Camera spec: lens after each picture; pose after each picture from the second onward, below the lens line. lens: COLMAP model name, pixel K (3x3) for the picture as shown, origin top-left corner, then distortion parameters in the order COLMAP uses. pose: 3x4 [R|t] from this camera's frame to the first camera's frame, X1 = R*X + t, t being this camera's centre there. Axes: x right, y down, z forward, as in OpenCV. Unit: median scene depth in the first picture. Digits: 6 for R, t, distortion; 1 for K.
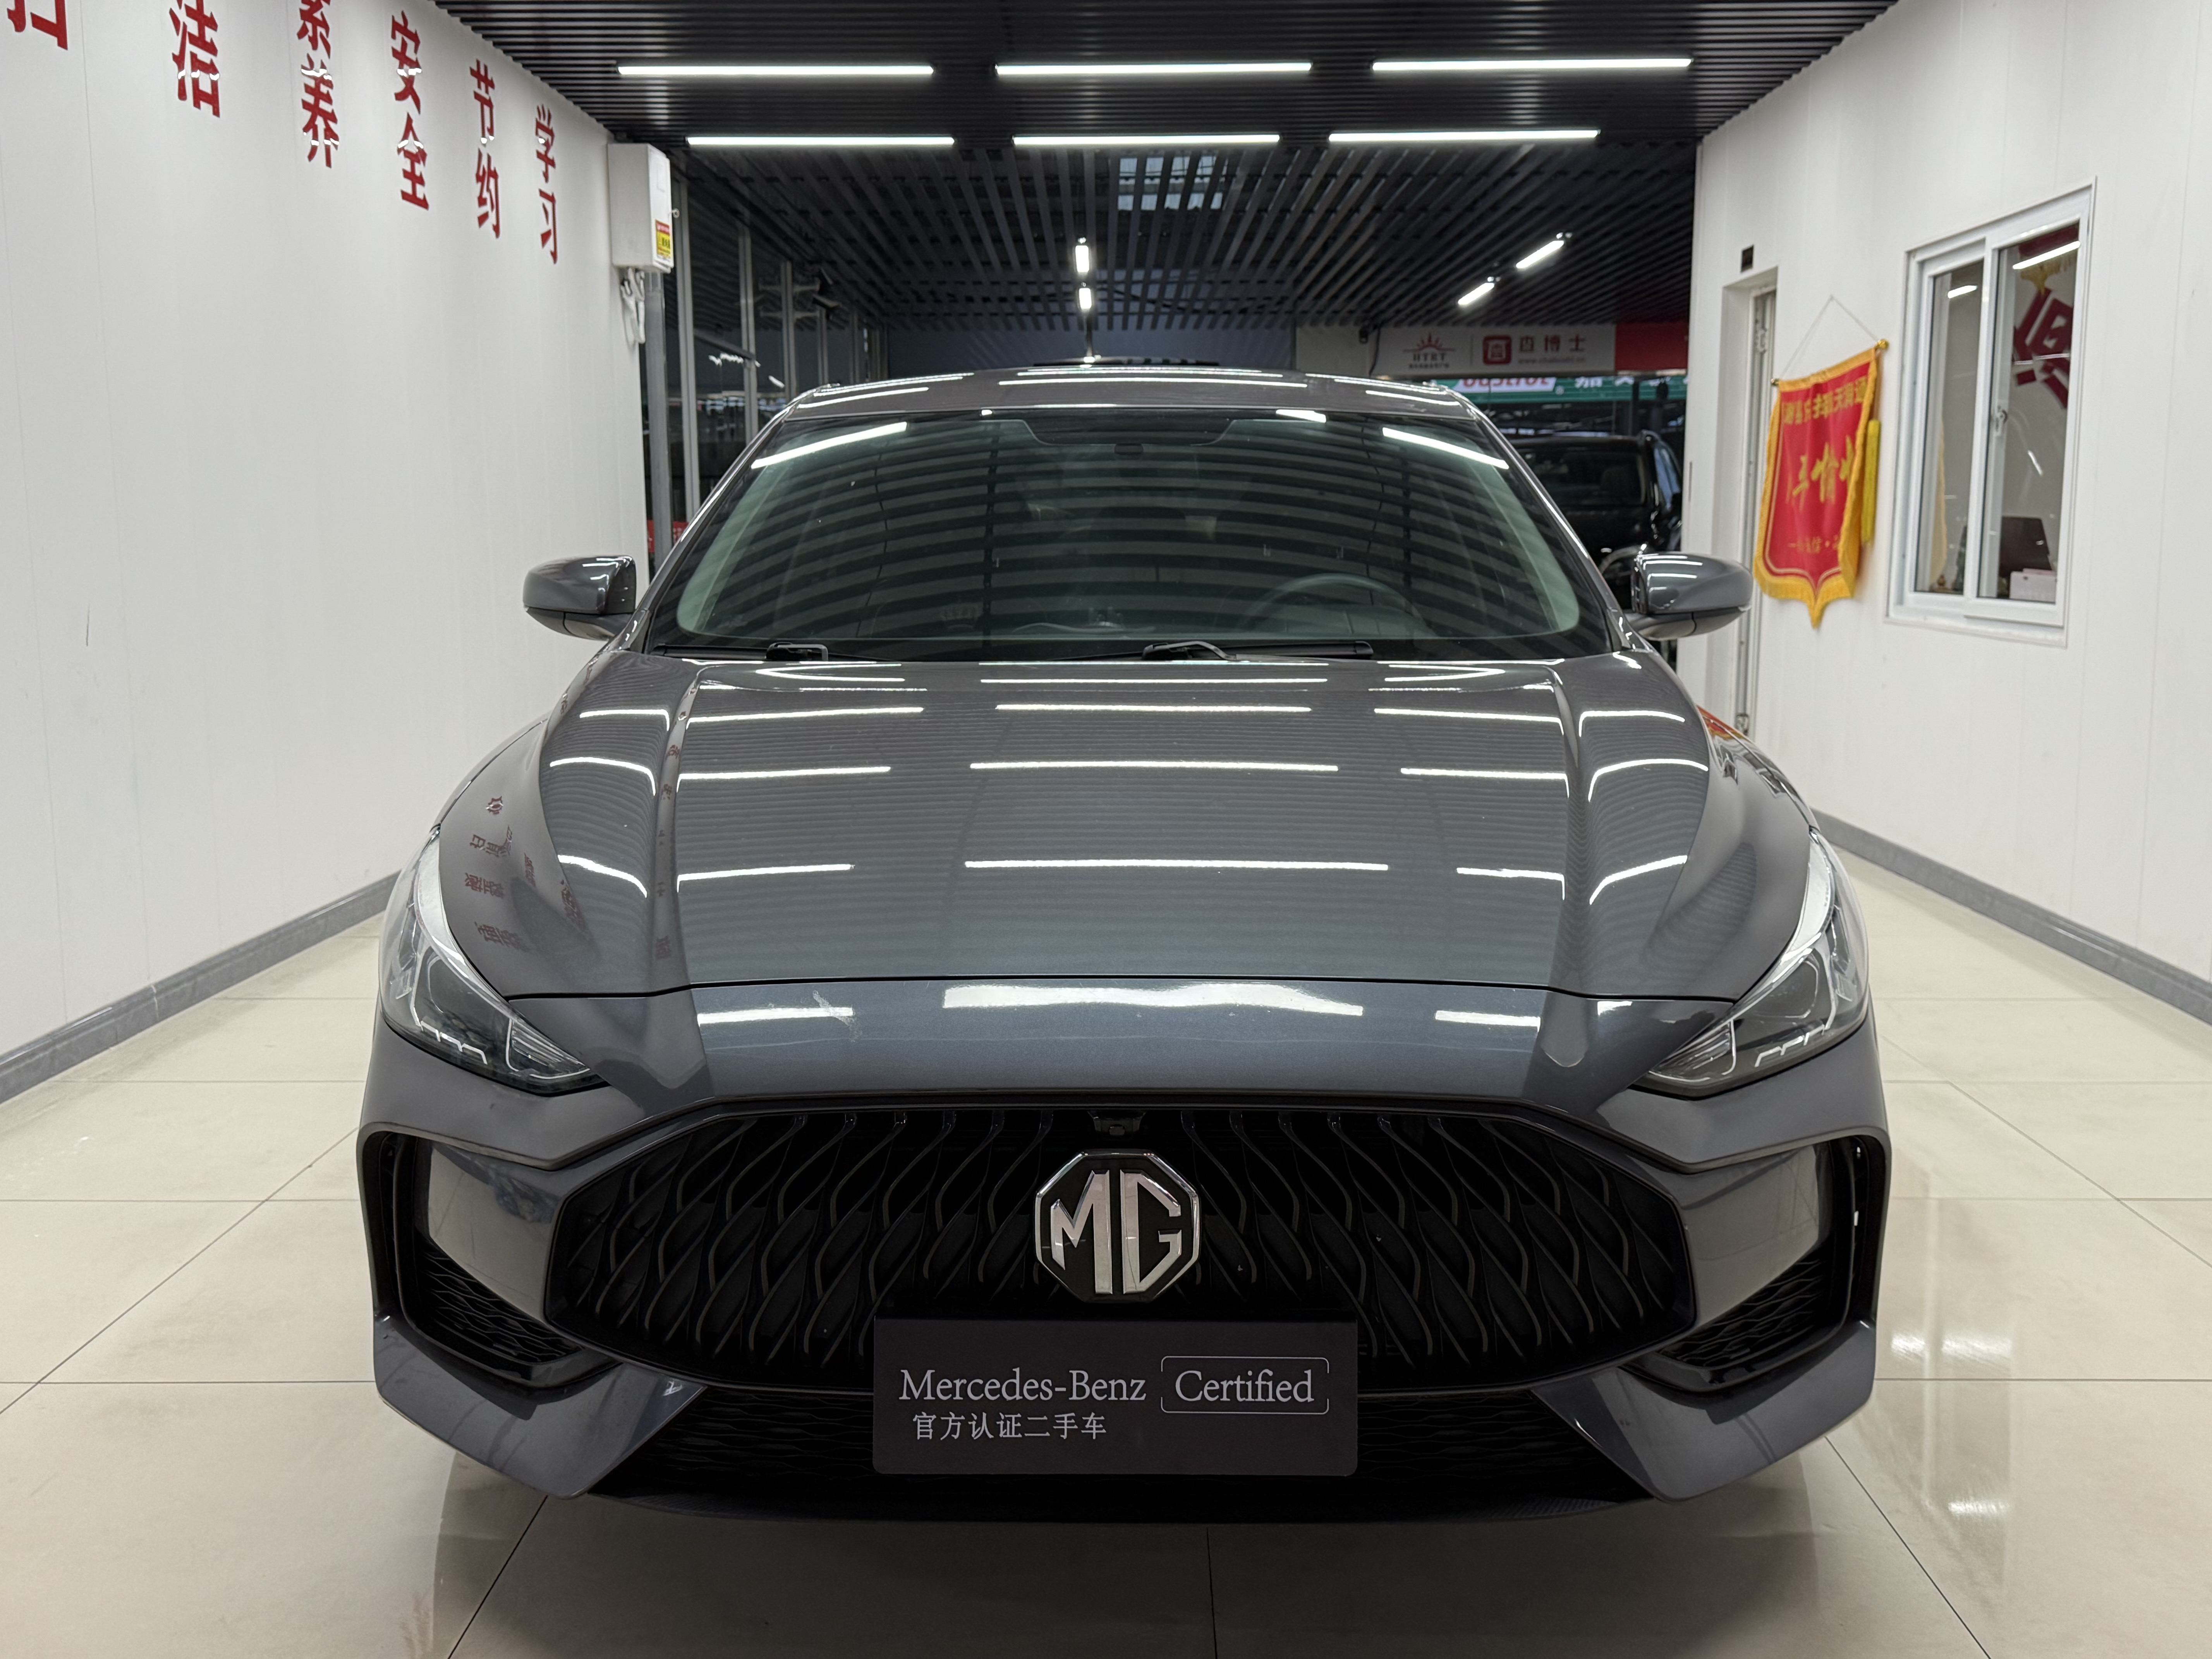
lens RADIAL K [[2179.6, 0, 1108.6], [0, 2179.6, 891.2], [0, 0, 1]] dist [0.157987, -0.308886]
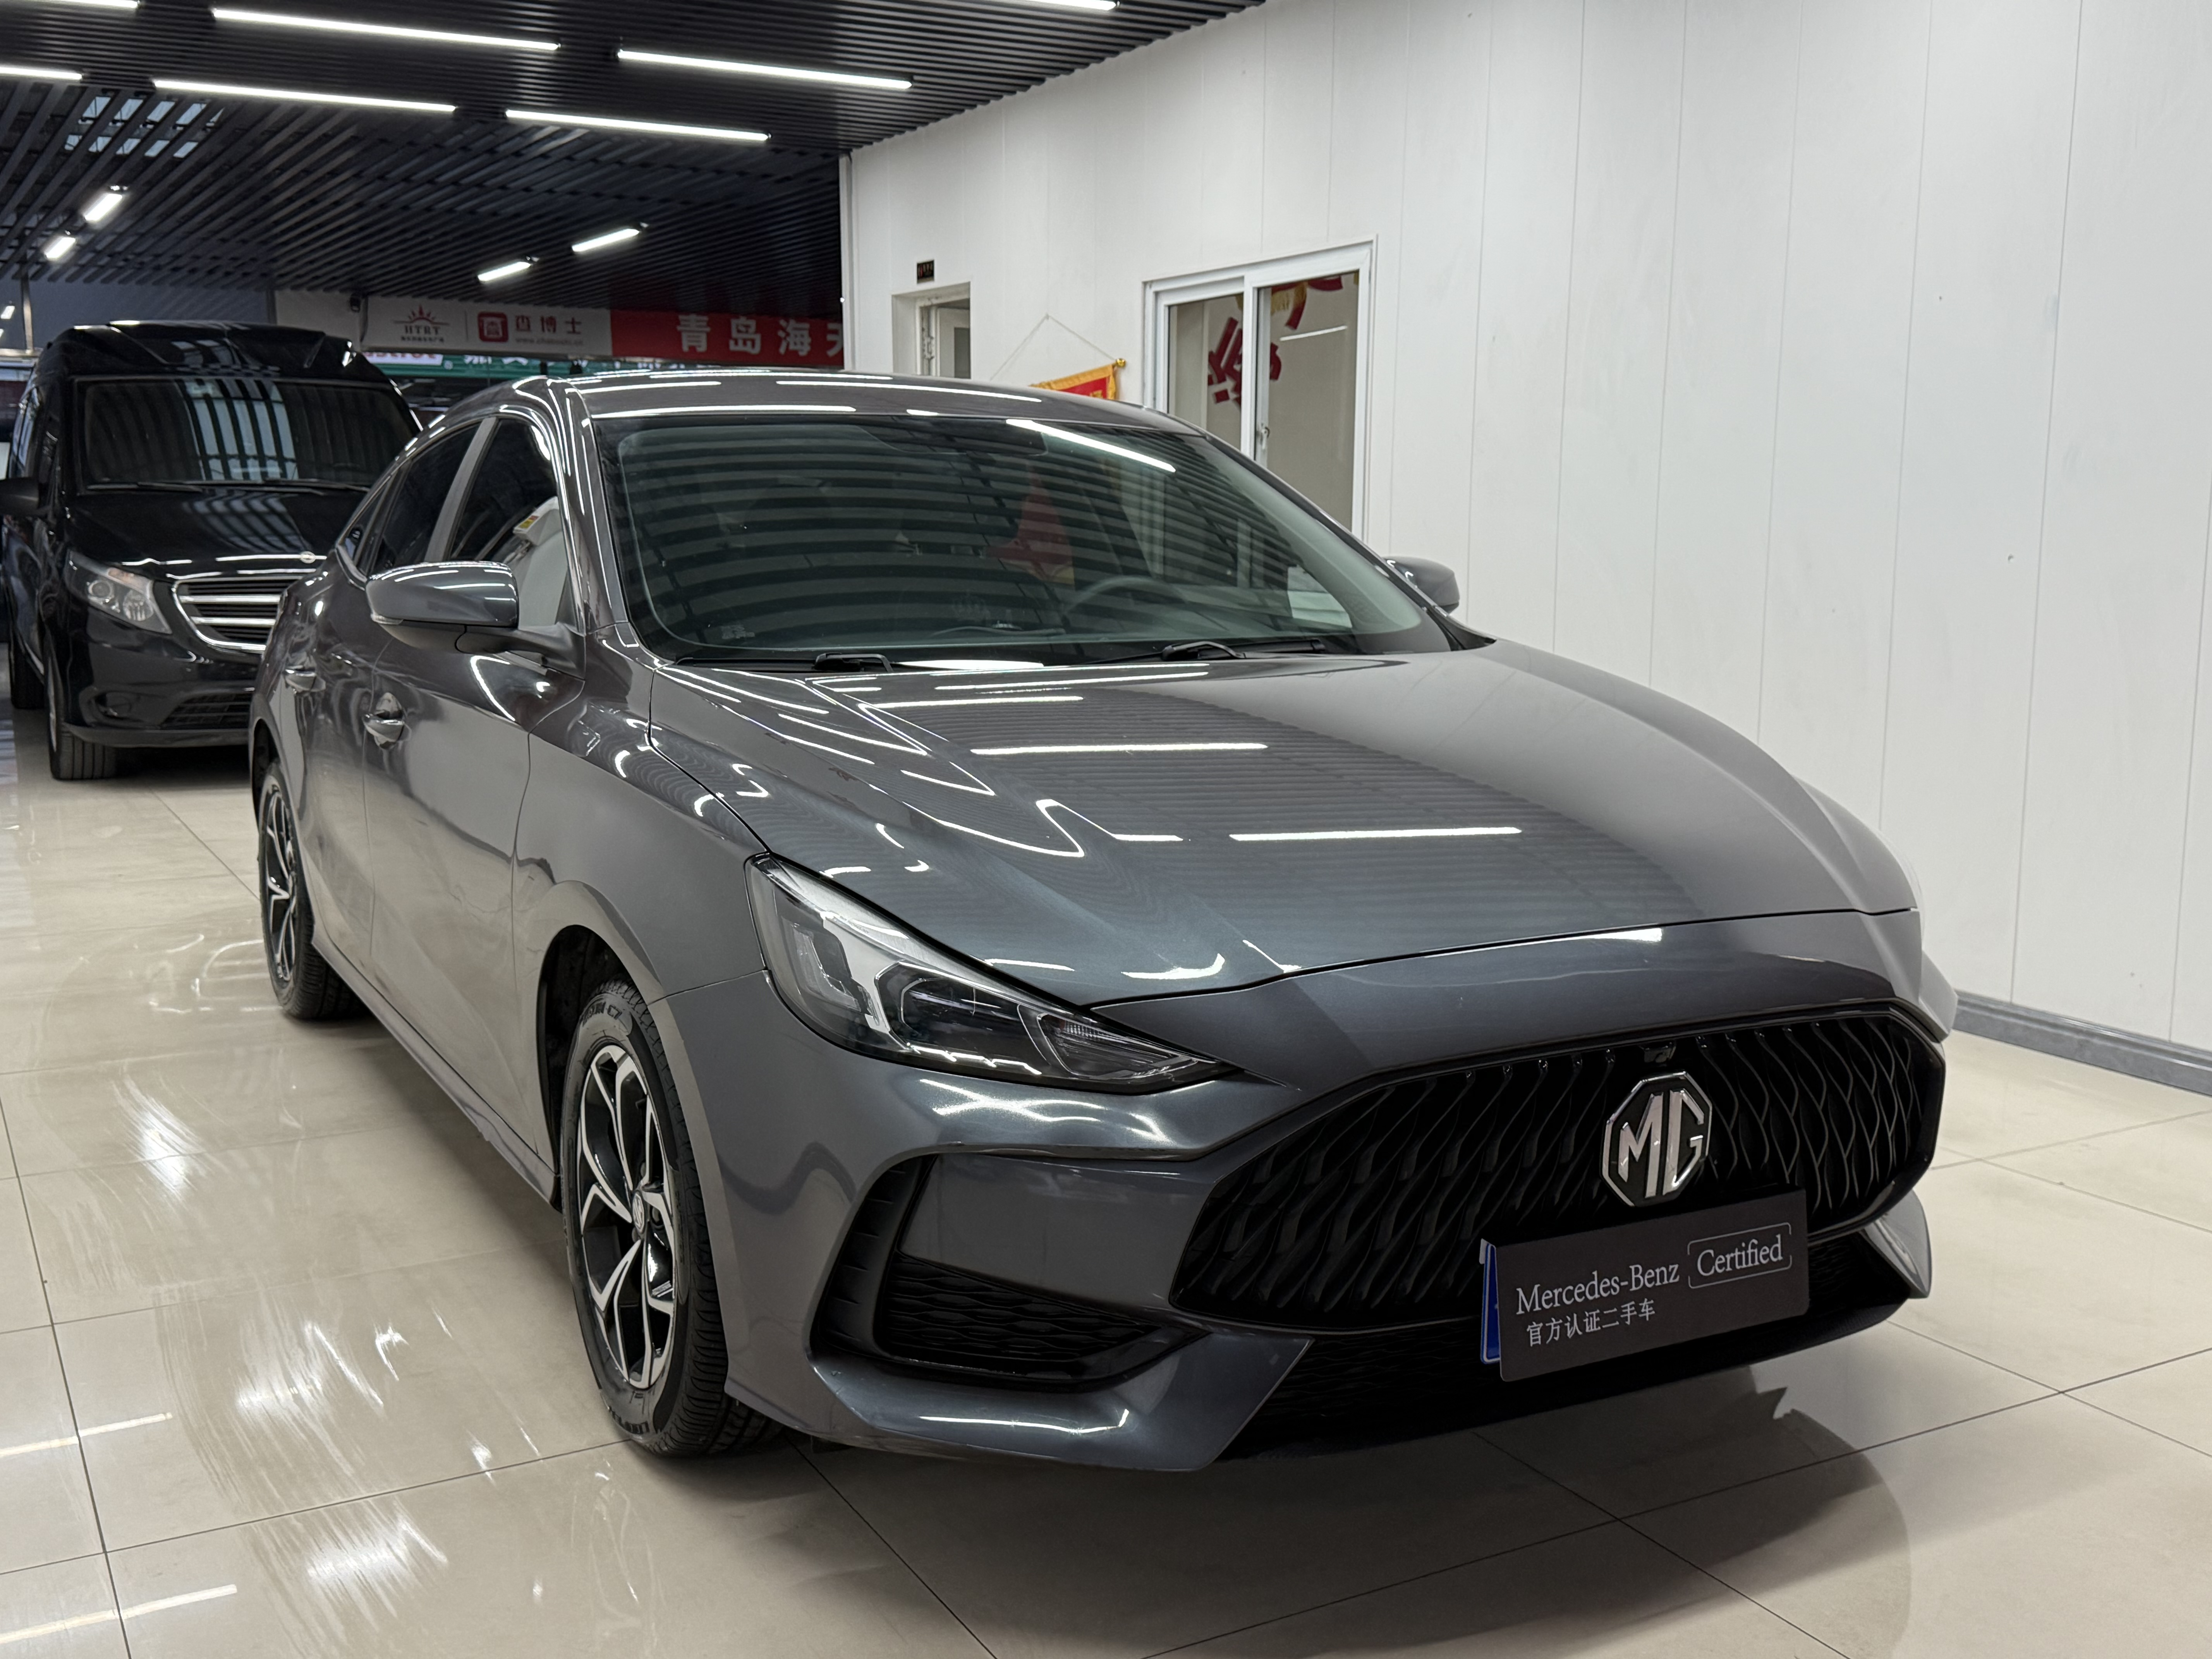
lens RADIAL K [[2179.6, 0, 1108.6], [0, 2179.6, 891.2], [0, 0, 1]] dist [0.157987, -0.308886]
pose [[0.866494, -0.079281, 0.492852, -0.266927], [0.074481, 0.996789, 0.029399, -0.012269], [-0.493600, 0.011234, 0.869616, 0.034381]]
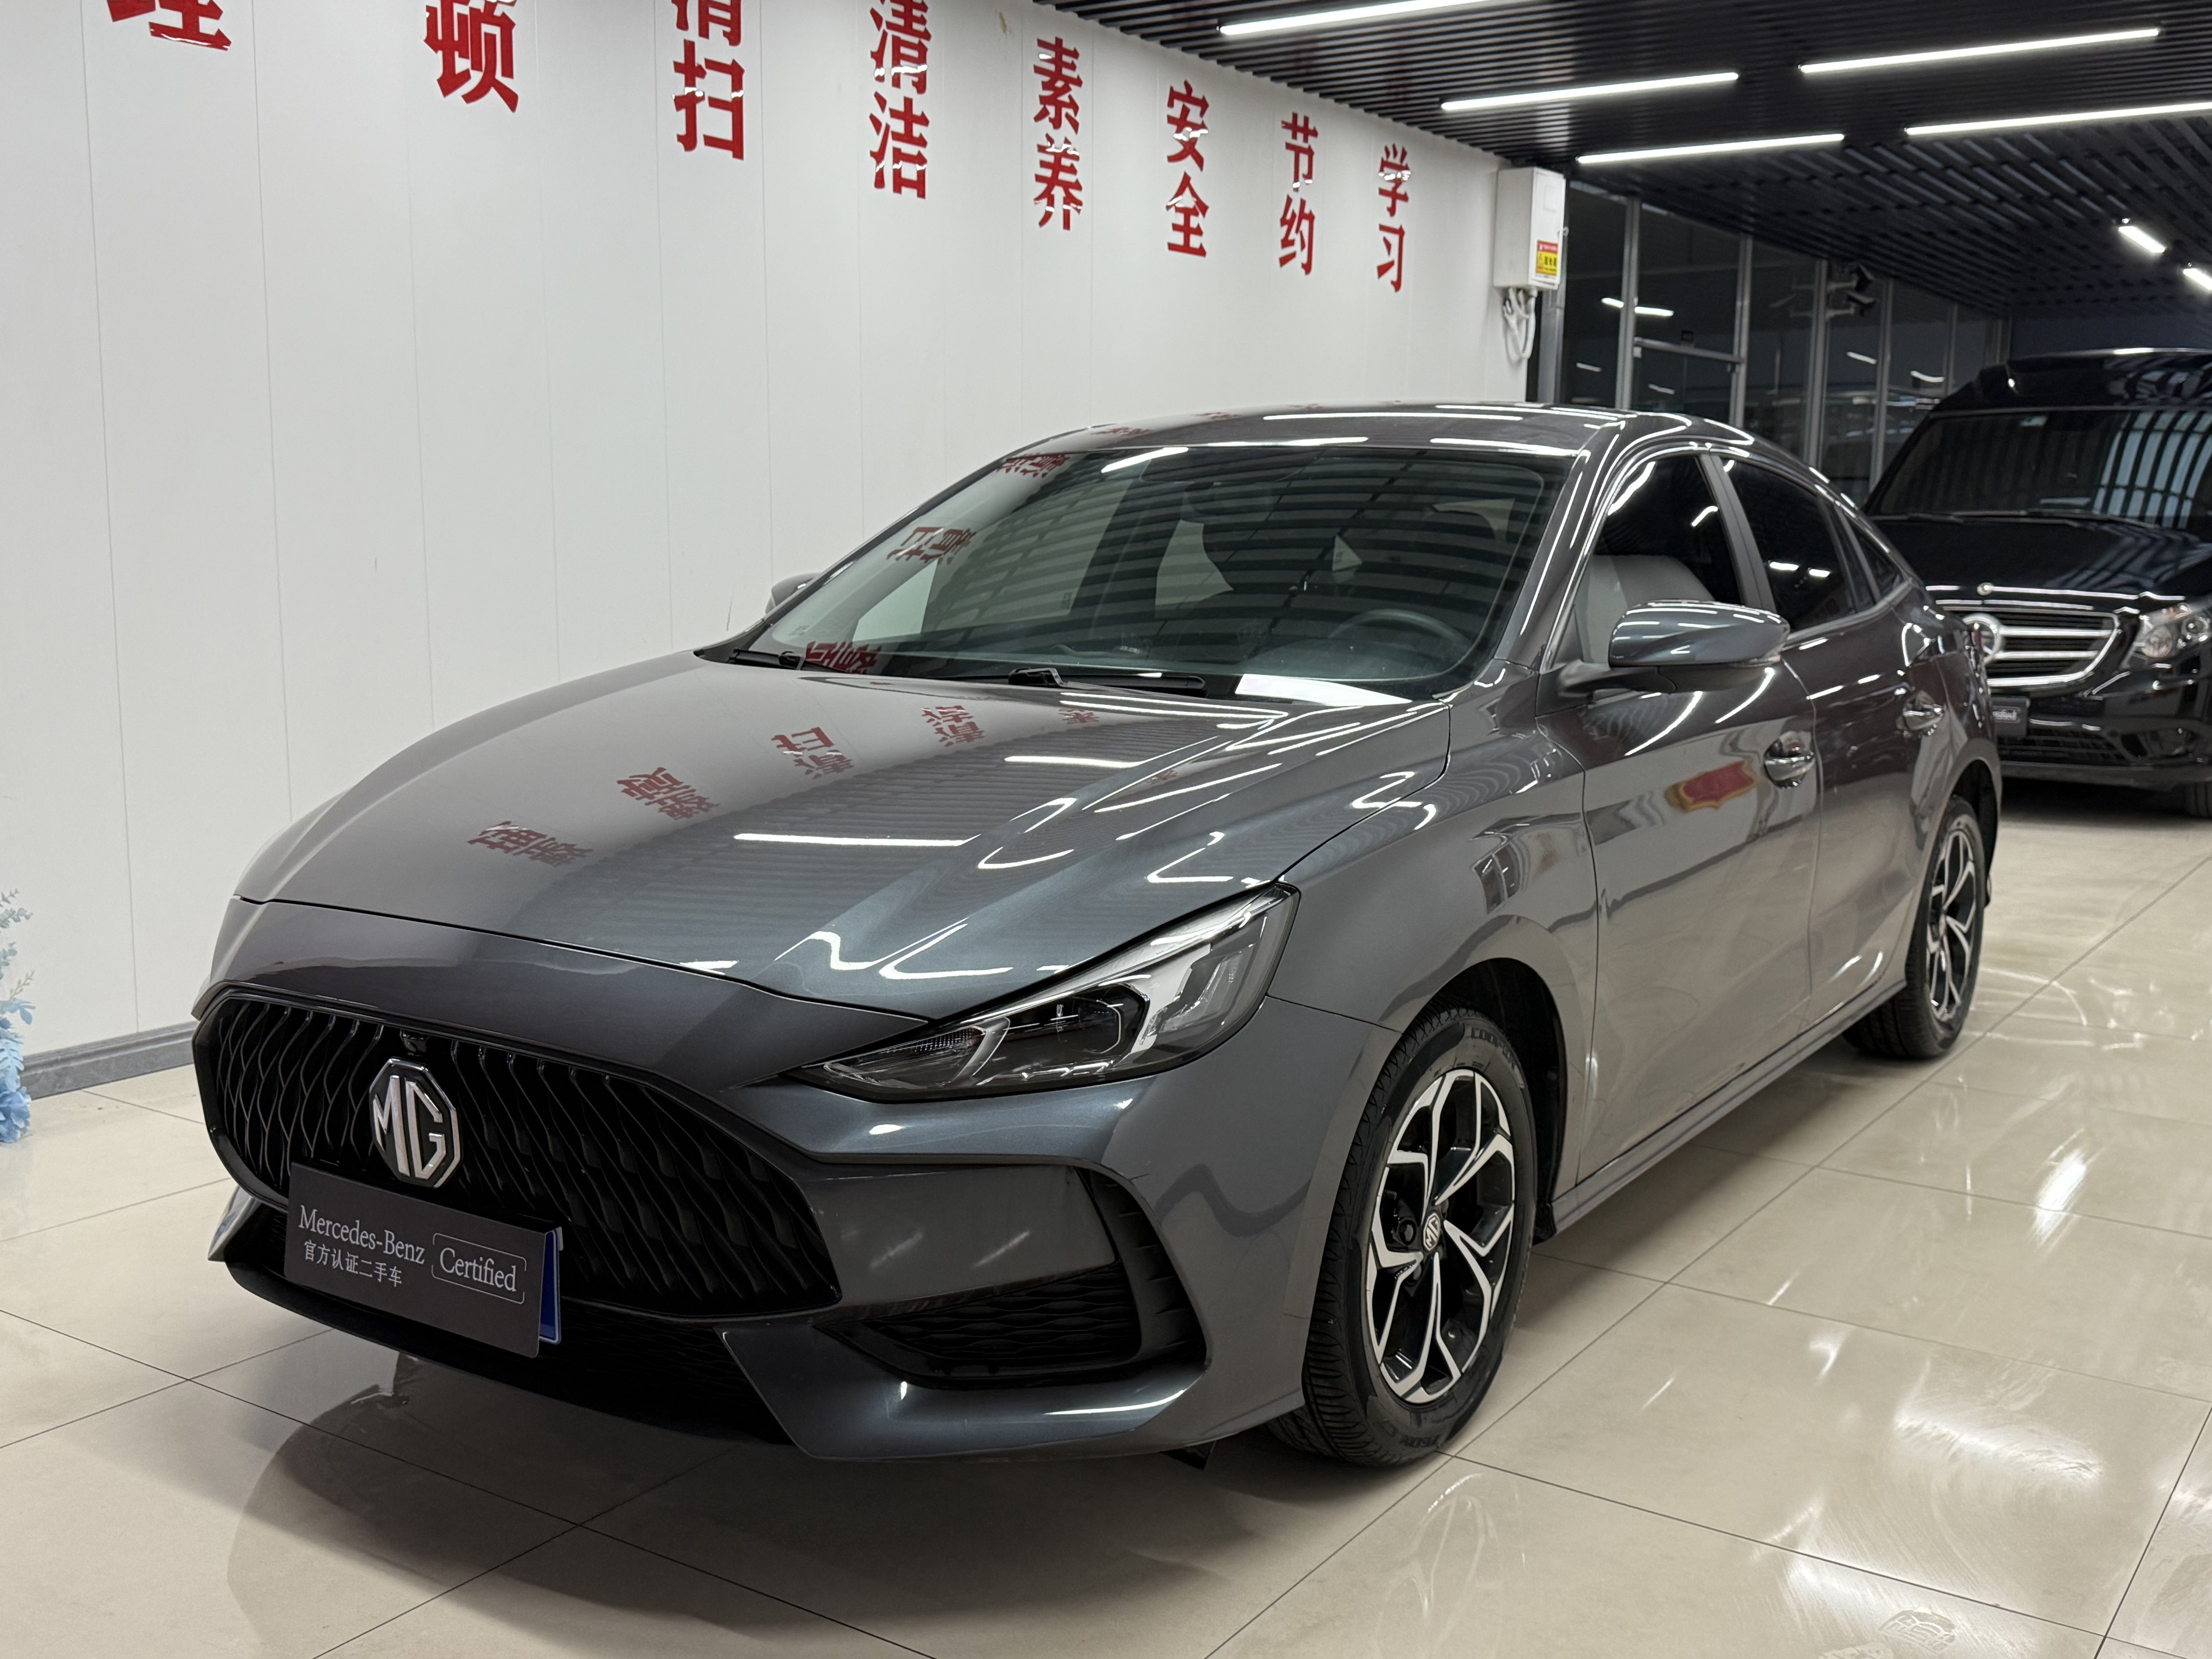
lens RADIAL K [[2189.5, 0, 1074.8], [0, 2189.5, 912.7], [0, 0, 1]] dist [0.067810, -0.006454]
pose [[0.830242, 0.112284, -0.545977, 0.320647], [-0.106703, 0.993402, 0.042042, -0.019772], [0.547095, 0.023352, 0.836745, 0.045867]]
